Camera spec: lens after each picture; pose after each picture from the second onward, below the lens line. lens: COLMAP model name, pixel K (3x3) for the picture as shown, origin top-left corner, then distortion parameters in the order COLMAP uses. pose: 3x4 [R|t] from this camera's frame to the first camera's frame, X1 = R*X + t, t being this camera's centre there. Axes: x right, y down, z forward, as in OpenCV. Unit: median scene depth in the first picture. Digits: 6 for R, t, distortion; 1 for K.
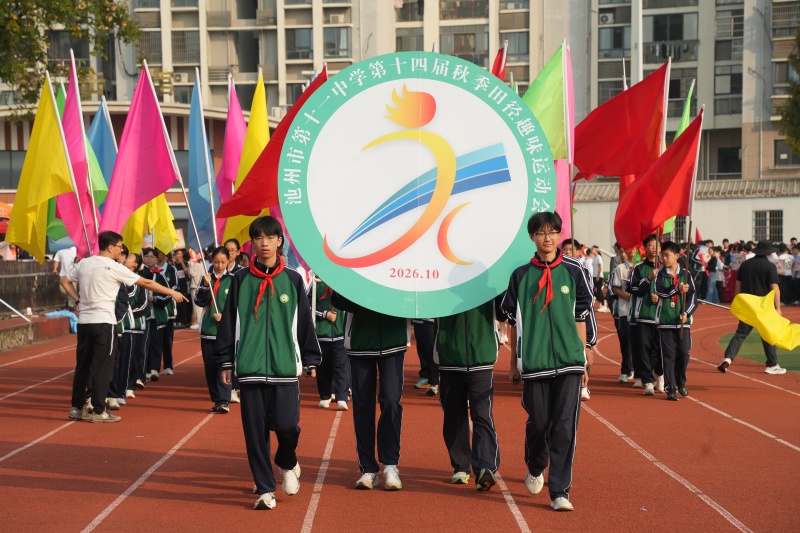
lens RADIAL K [[2059.0, 0, 400.0], [0, 2059.0, 266.5], [0, 0, 1]] dist [1.111162, 0.069017]
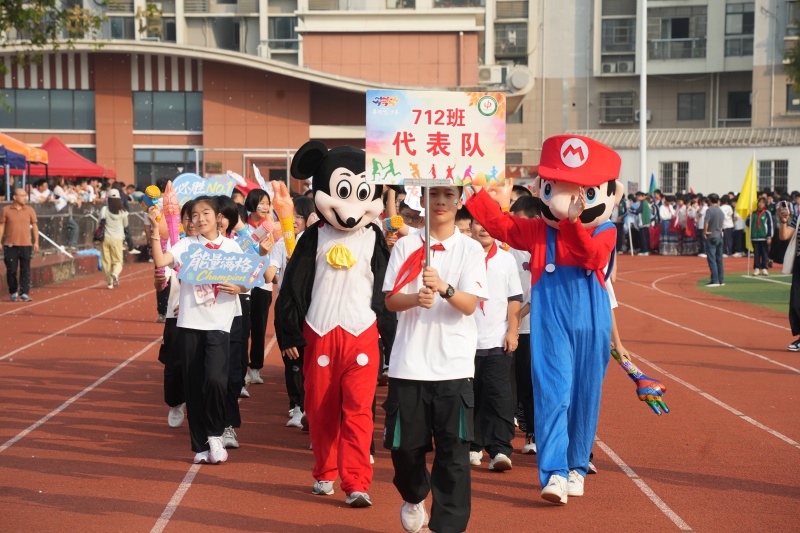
lens RADIAL K [[2409.6, 0, 400.0], [0, 2409.6, 266.5], [0, 0, 1]] dist [1.330290, -0.146301]
pose [[0.999861, 0.012101, 0.011447, -0.006797], [-0.012330, 0.999721, 0.020139, 0.000967], [-0.011200, -0.020277, 0.999732, -0.100510]]
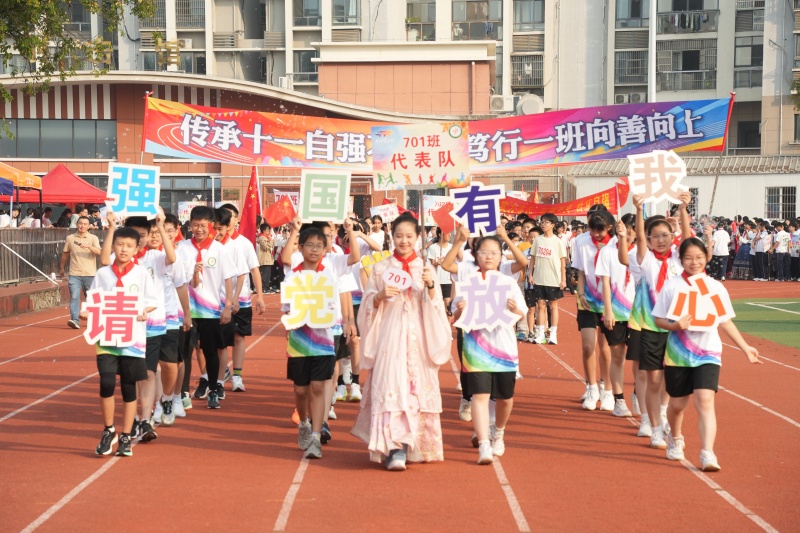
lens RADIAL K [[2235.5, 0, 400.0], [0, 2235.5, 266.5], [0, 0, 1]] dist [1.189082, -0.080019]
pose [[0.999920, 0.011534, -0.005214, 0.001855], [-0.011478, 0.999877, 0.010733, 0.000785], [0.005337, -0.010673, 0.999929, -0.057450]]
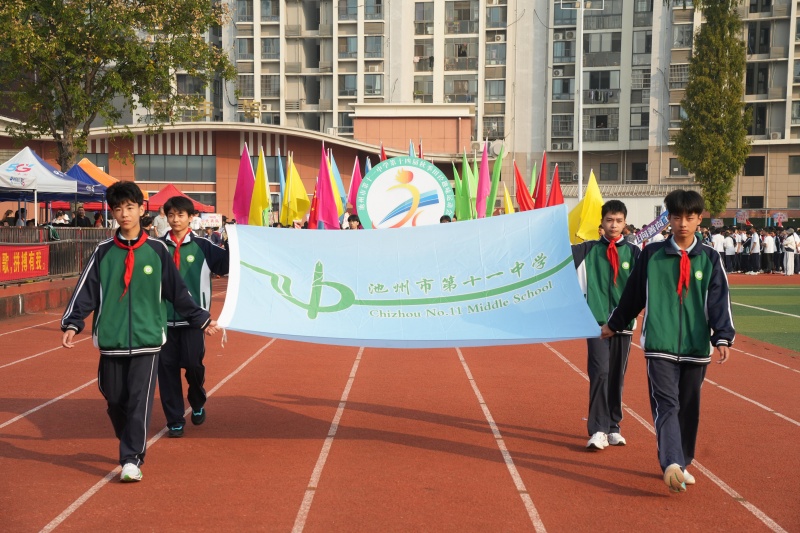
lens RADIAL K [[1399.0, 0, 408.9], [0, 1399.0, 263.5], [0, 0, 1]] dist [0.607970, 0.048074]
pose [[0.999782, 0.020599, -0.003498, 0.000540], [-0.020538, 0.999649, 0.016748, 0.000392], [0.003842, -0.016672, 0.999854, 0.012272]]
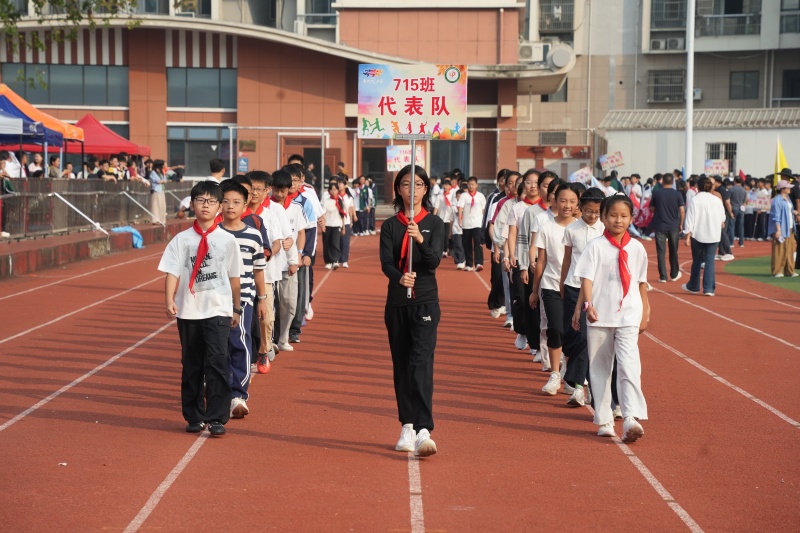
lens RADIAL K [[2551.2, 0, 400.0], [0, 2551.2, 266.5], [0, 0, 1]] dist [1.389241, 1.369141]
pose [[0.999745, 0.021803, -0.005819, -0.004330], [-0.021641, 0.999414, 0.026528, 0.001170], [0.006394, -0.026396, 0.999631, -0.131436]]
